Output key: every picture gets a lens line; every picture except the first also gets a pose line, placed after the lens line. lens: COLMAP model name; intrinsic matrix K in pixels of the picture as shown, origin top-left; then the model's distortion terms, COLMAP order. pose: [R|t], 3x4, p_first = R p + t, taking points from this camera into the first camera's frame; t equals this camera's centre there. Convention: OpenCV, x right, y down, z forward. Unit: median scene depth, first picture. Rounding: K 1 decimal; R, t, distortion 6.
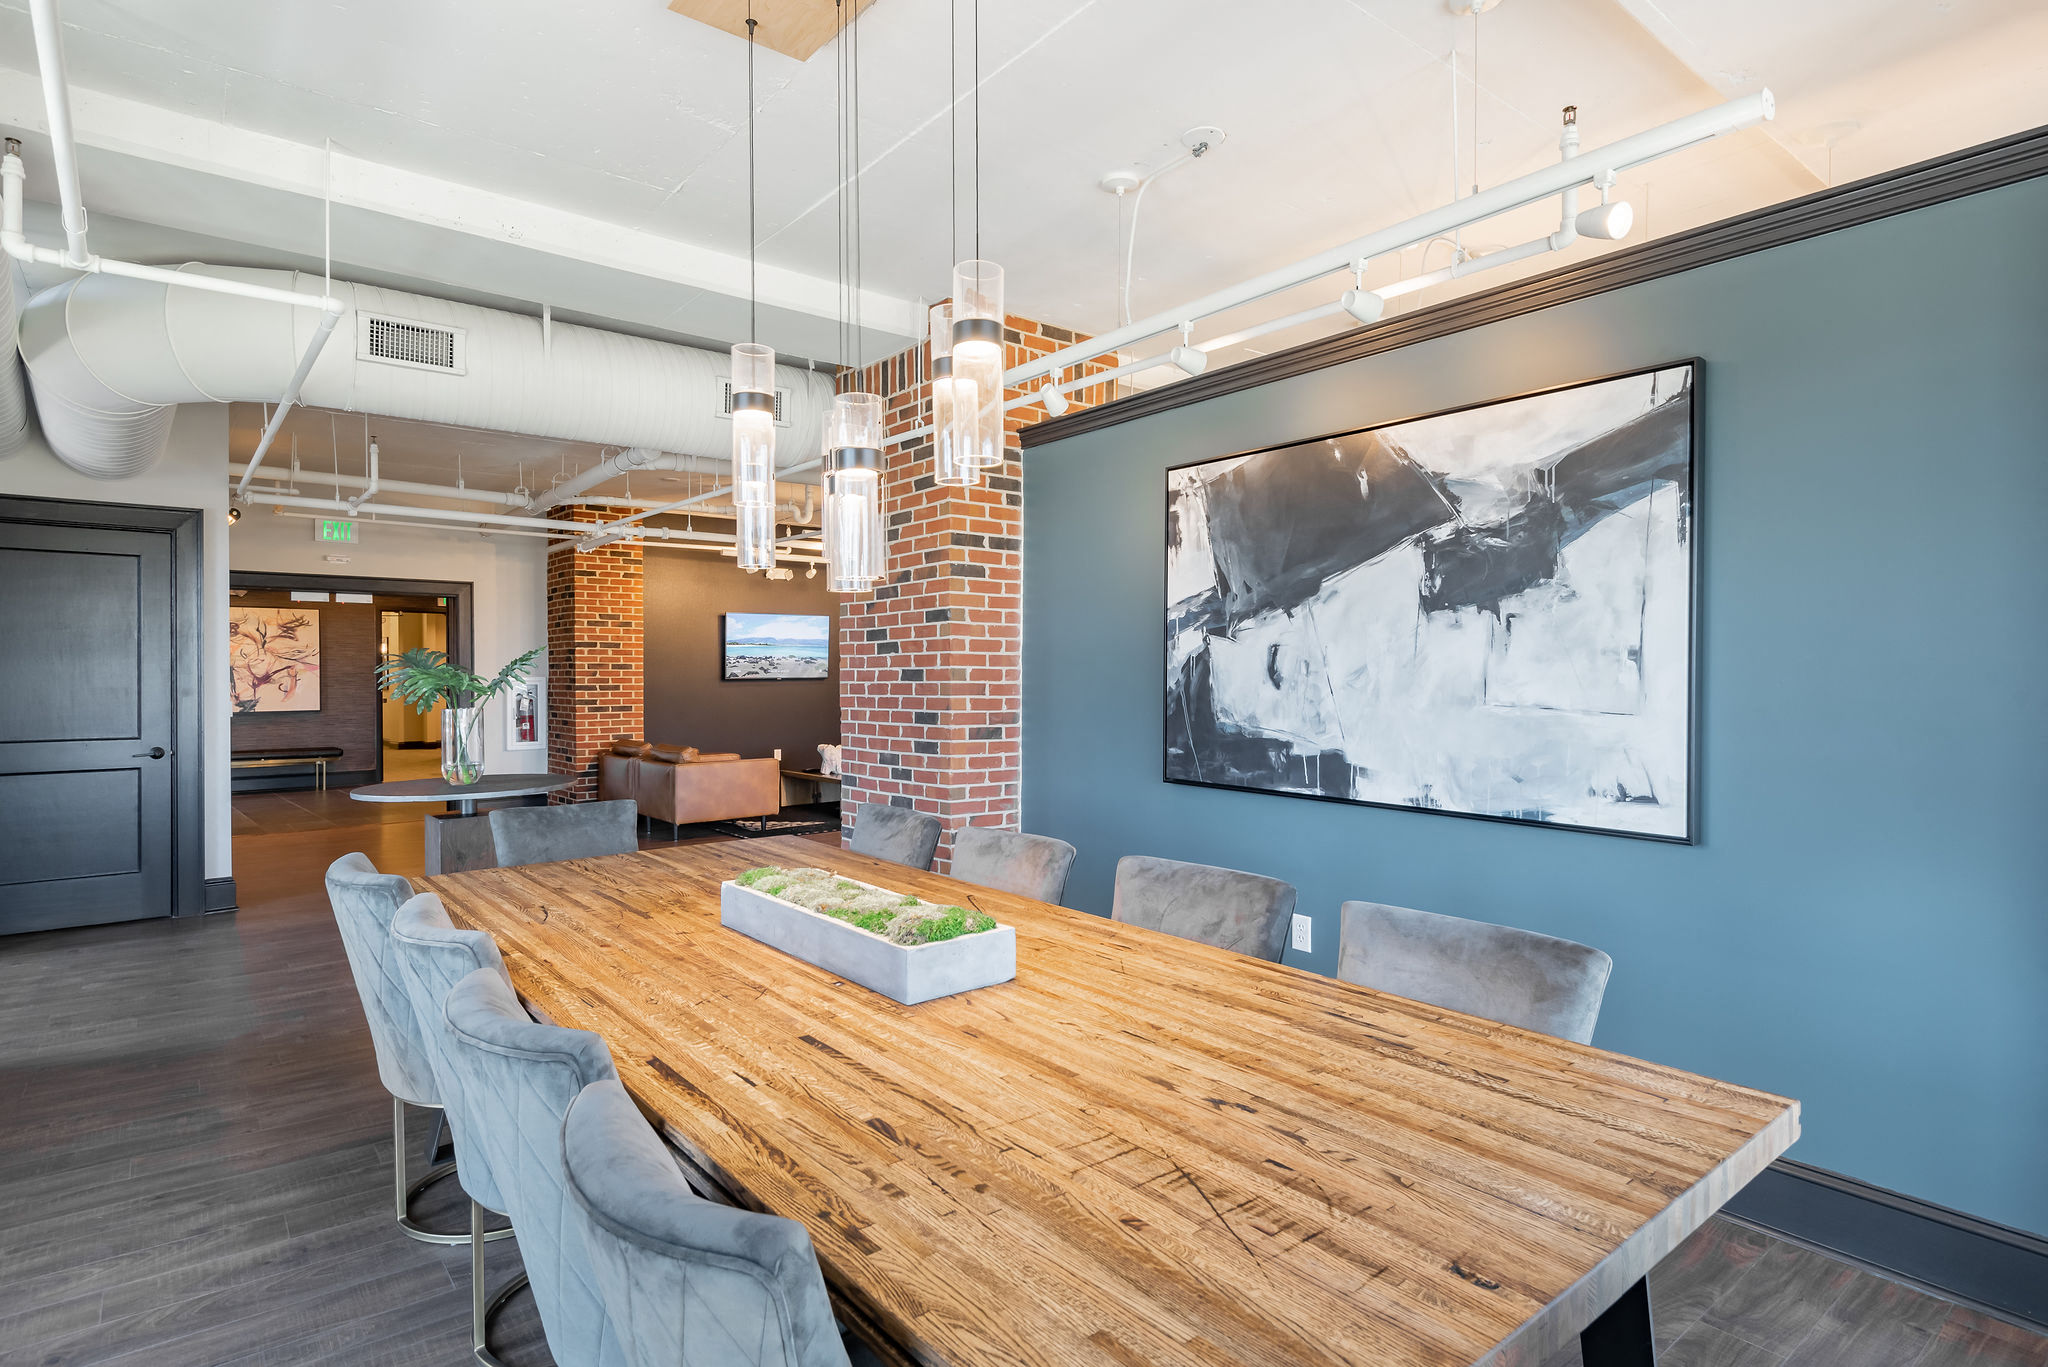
lens RADIAL K [[1068.1, 0, 1012.1], [0, 1068.1, 680.1], [0, 0, 1]] dist [0.016189, -0.017636]
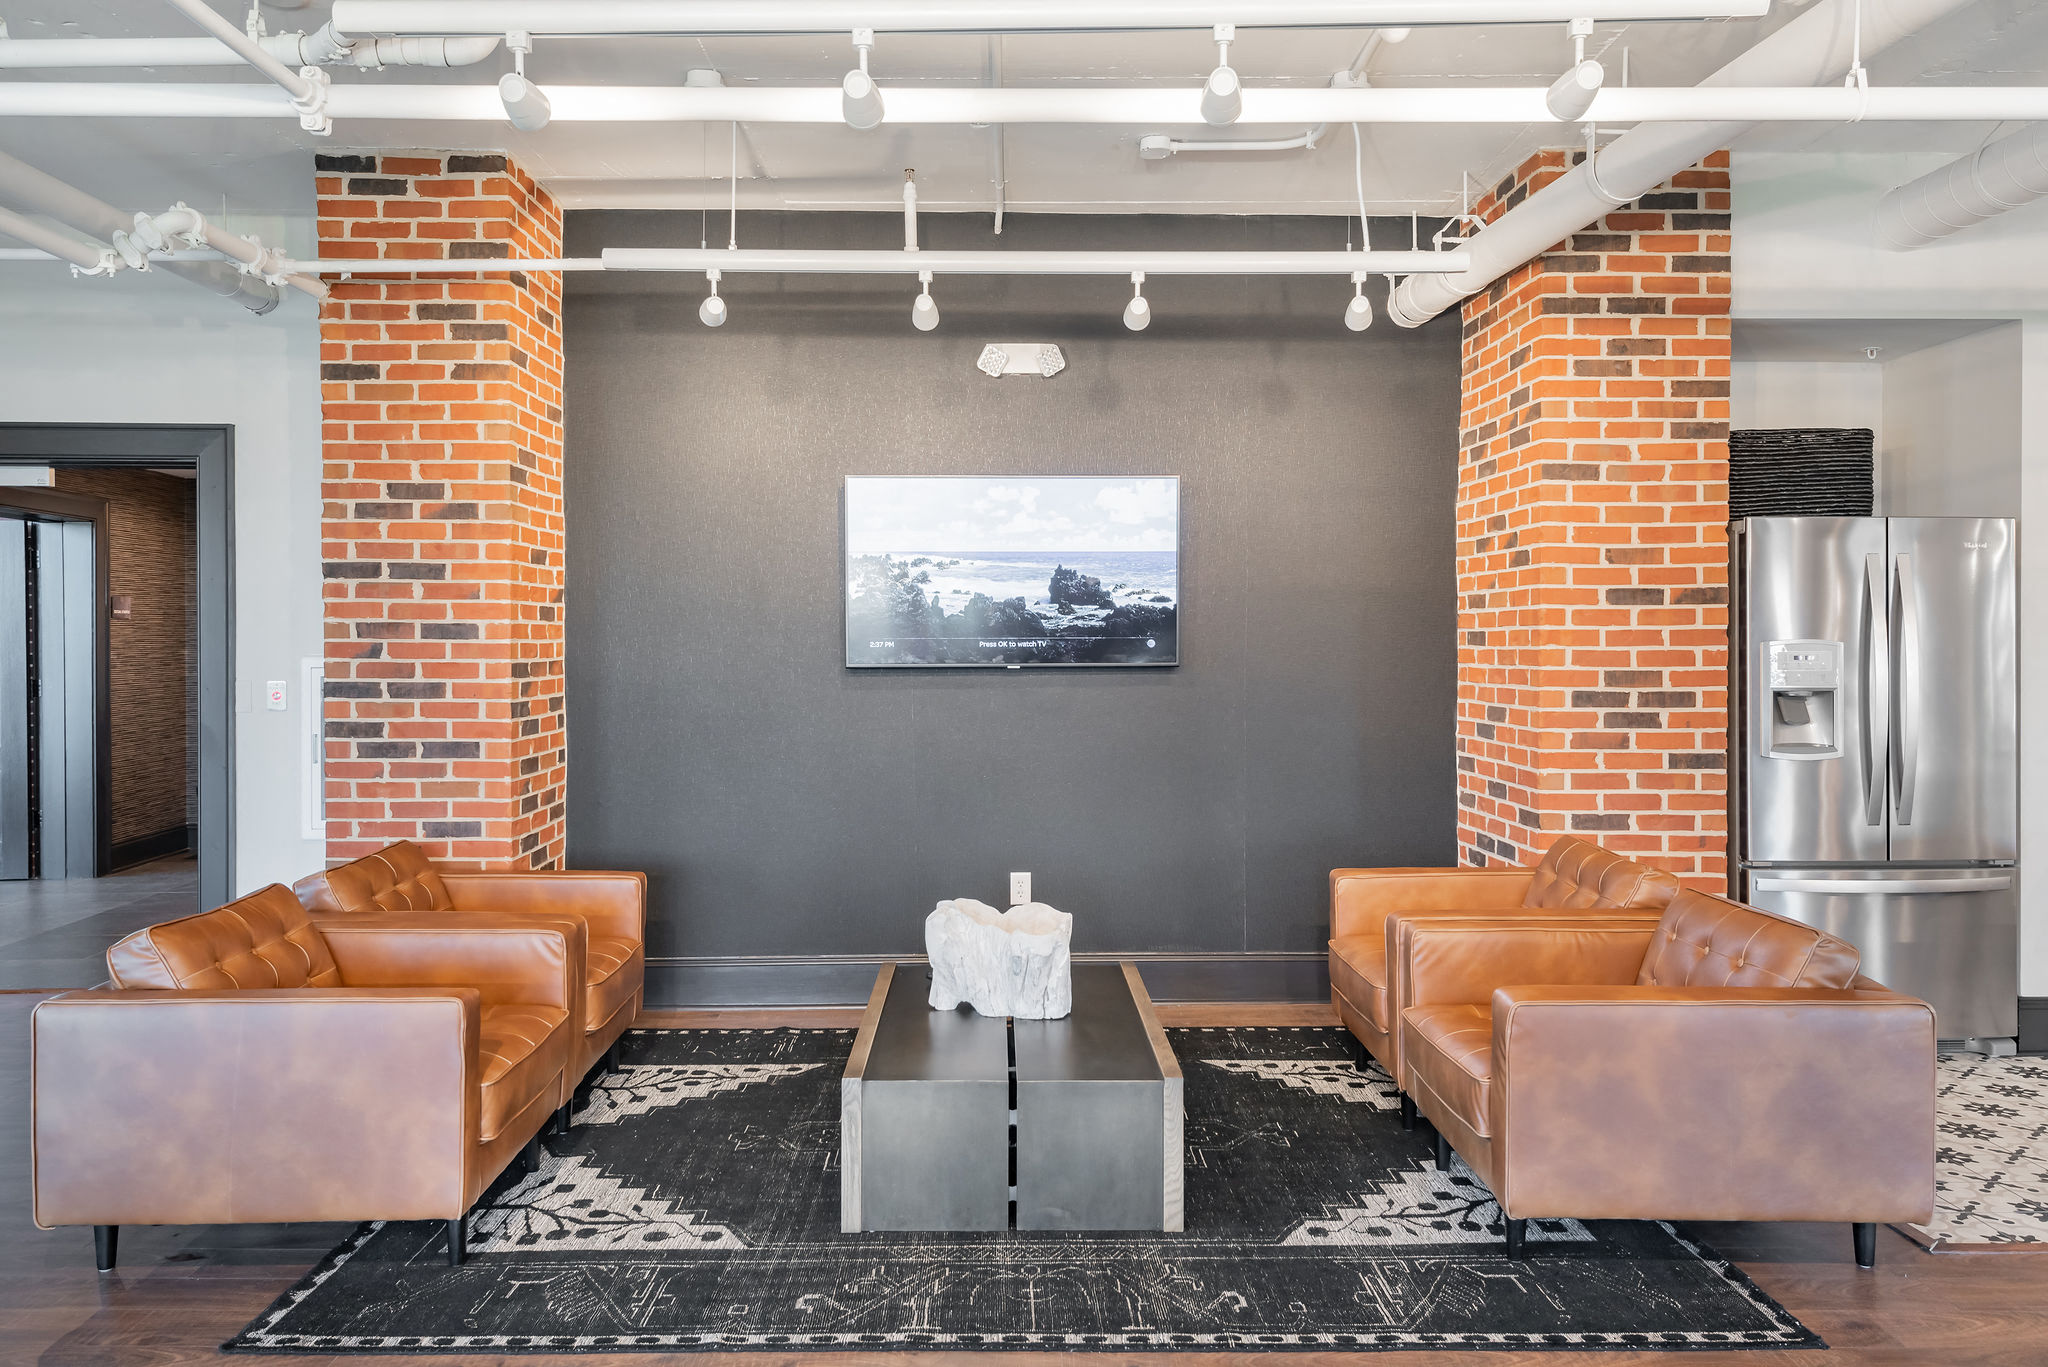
lens RADIAL K [[1532.2, 0, 1016.6], [0, 1532.2, 665.9], [0, 0, 1]] dist [0.020229, -0.002956]
pose [[0.797690, 0.010998, -0.602967, 0.230150], [-0.007612, 0.999938, 0.008168, -0.017123], [0.603019, -0.001926, 0.797724, 1.814519]]
